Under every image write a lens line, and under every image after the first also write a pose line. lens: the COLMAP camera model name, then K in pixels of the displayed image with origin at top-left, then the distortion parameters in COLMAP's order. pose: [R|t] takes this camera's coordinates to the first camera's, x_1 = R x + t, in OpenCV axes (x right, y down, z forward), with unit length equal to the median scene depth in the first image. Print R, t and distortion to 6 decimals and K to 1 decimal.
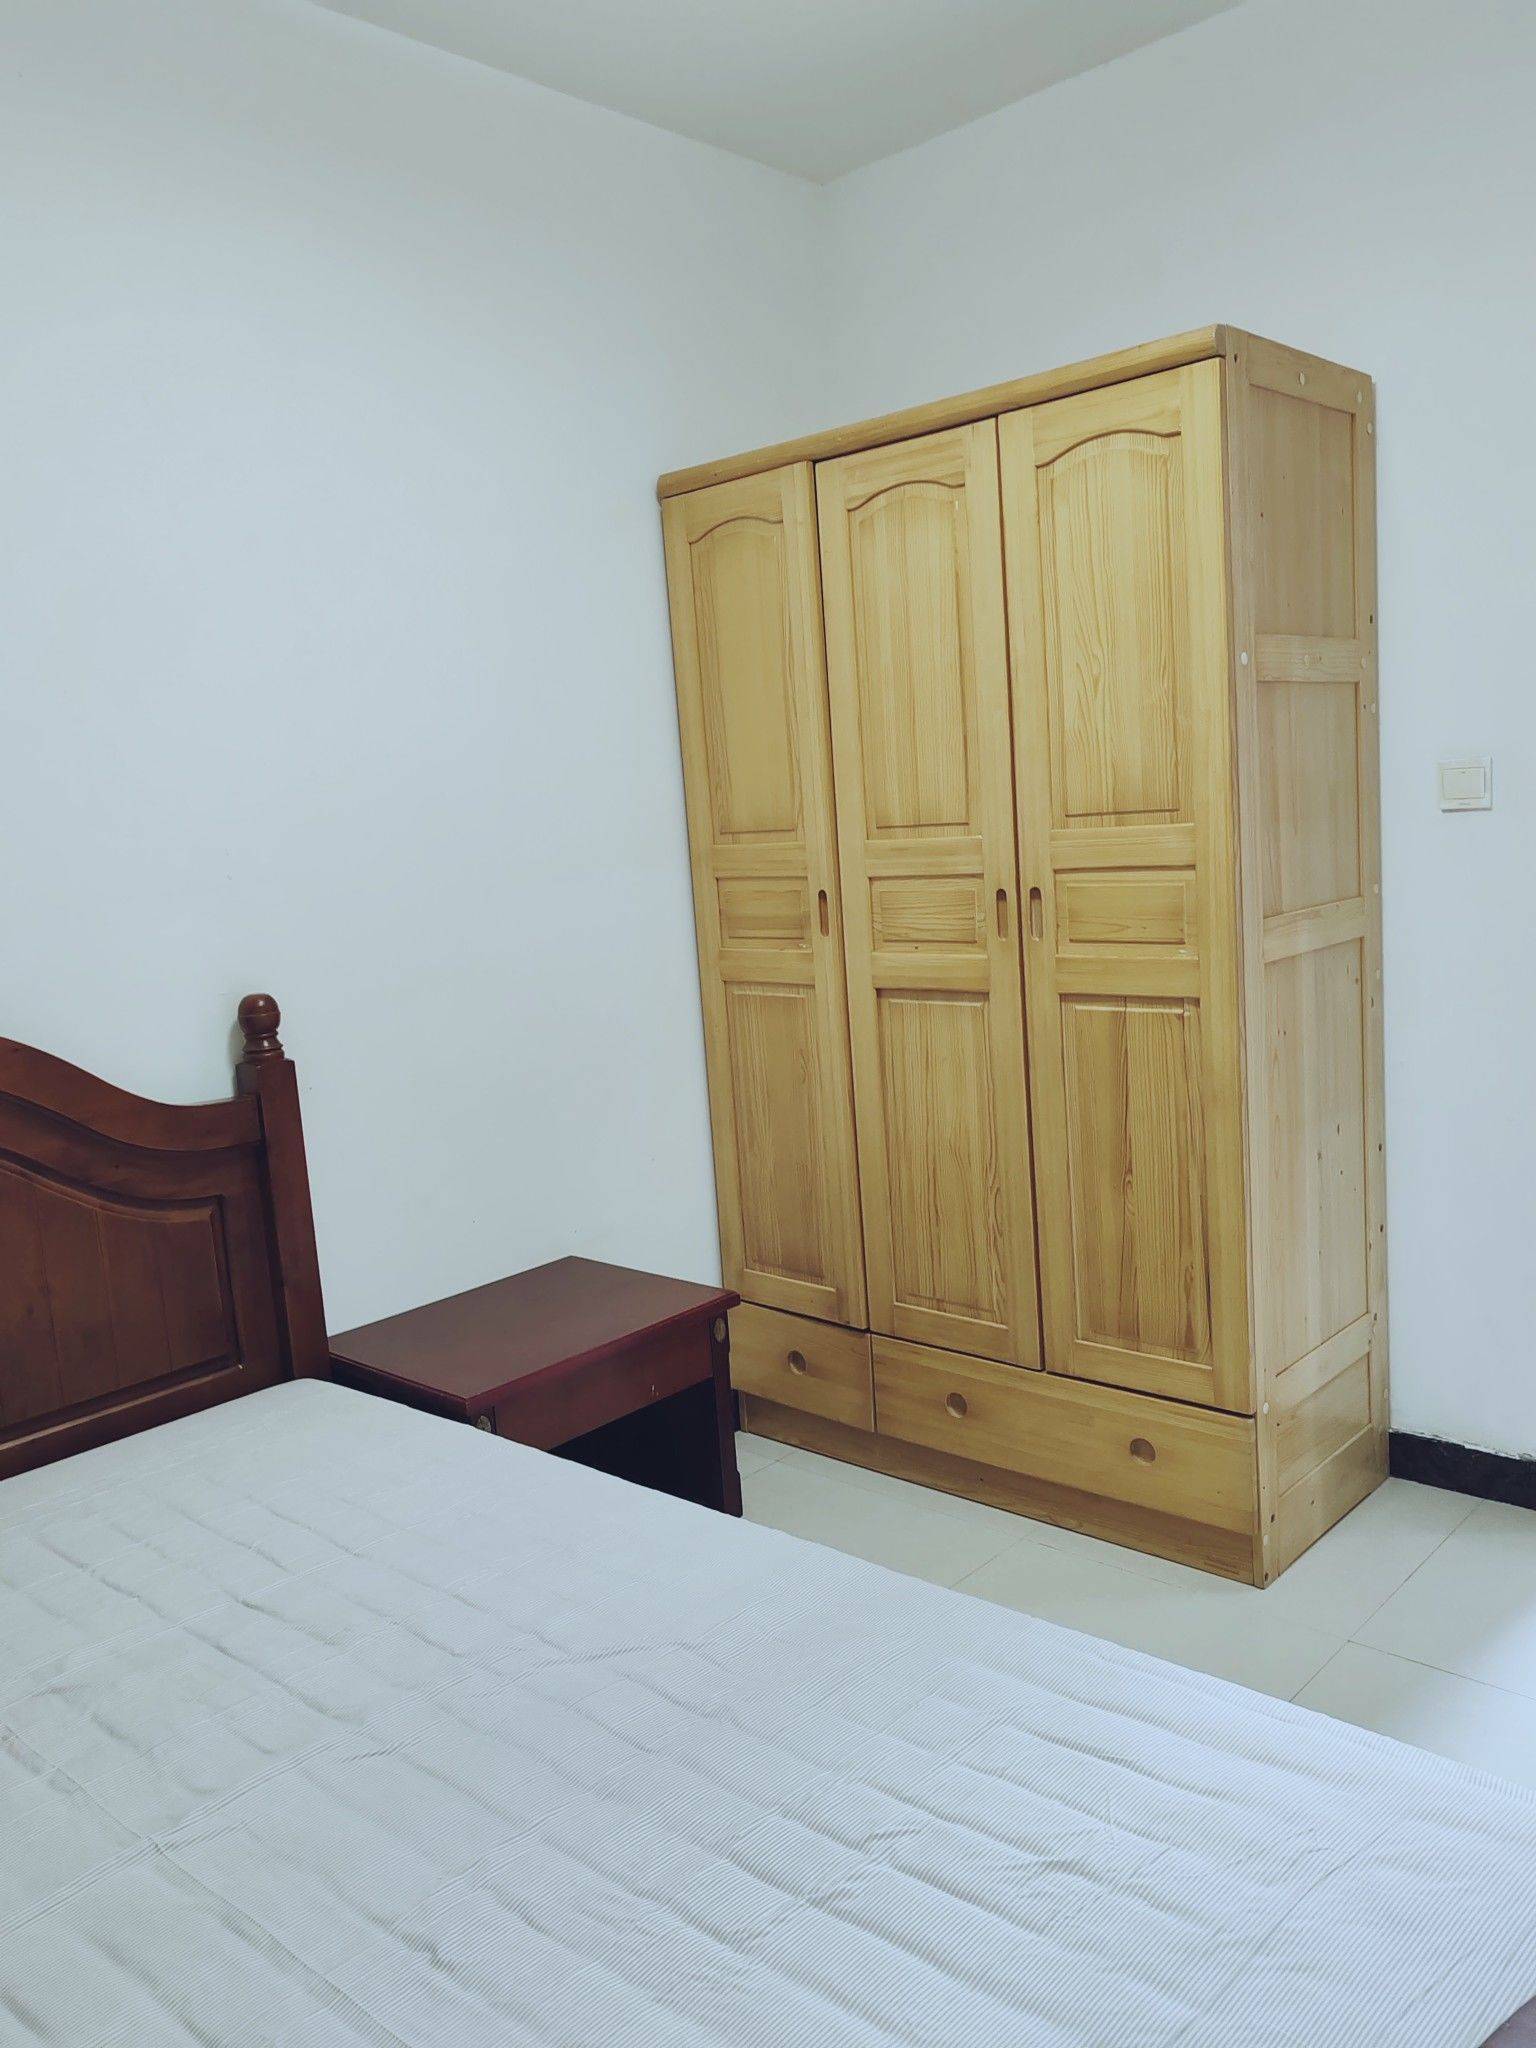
lens RADIAL K [[1588.7, 0, 768.2], [0, 1588.7, 1024.8], [0, 0, 1]] dist [0.025391, -0.011139]
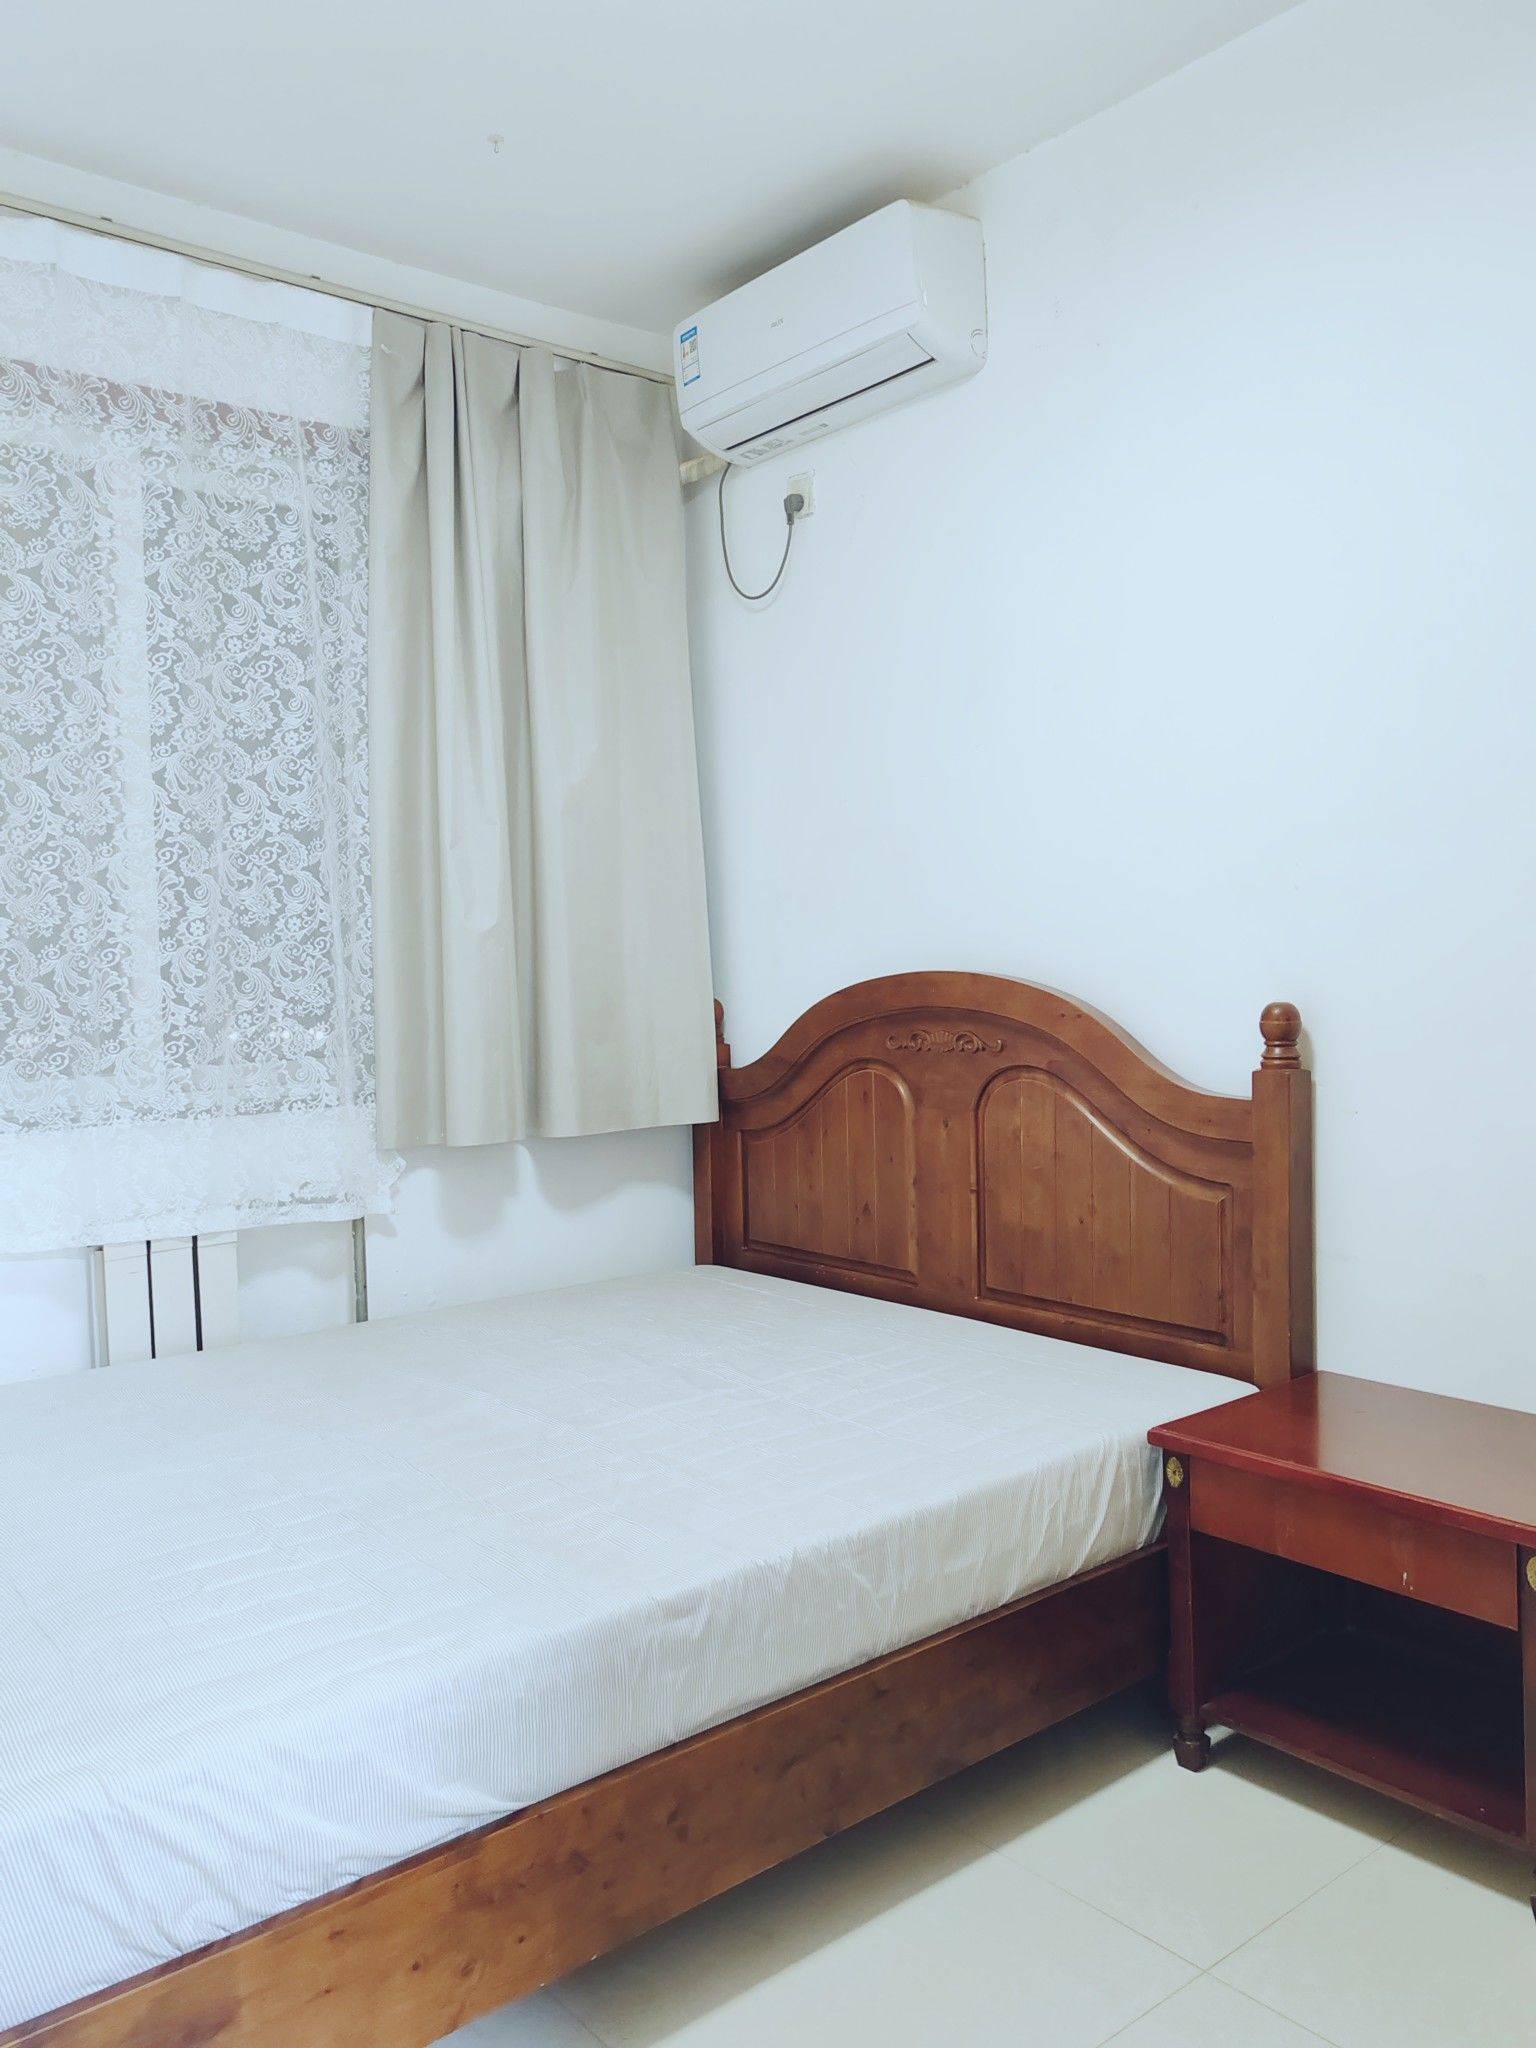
lens RADIAL K [[1588.7, 0, 768.5], [0, 1588.7, 1024.5], [0, 0, 1]] dist [0.025391, -0.011139]
pose [[-0.132131, 0.119135, -0.984047, 0.726925], [-0.112590, 0.984522, 0.134310, -0.105724], [0.984817, 0.128540, -0.116672, 0.814771]]
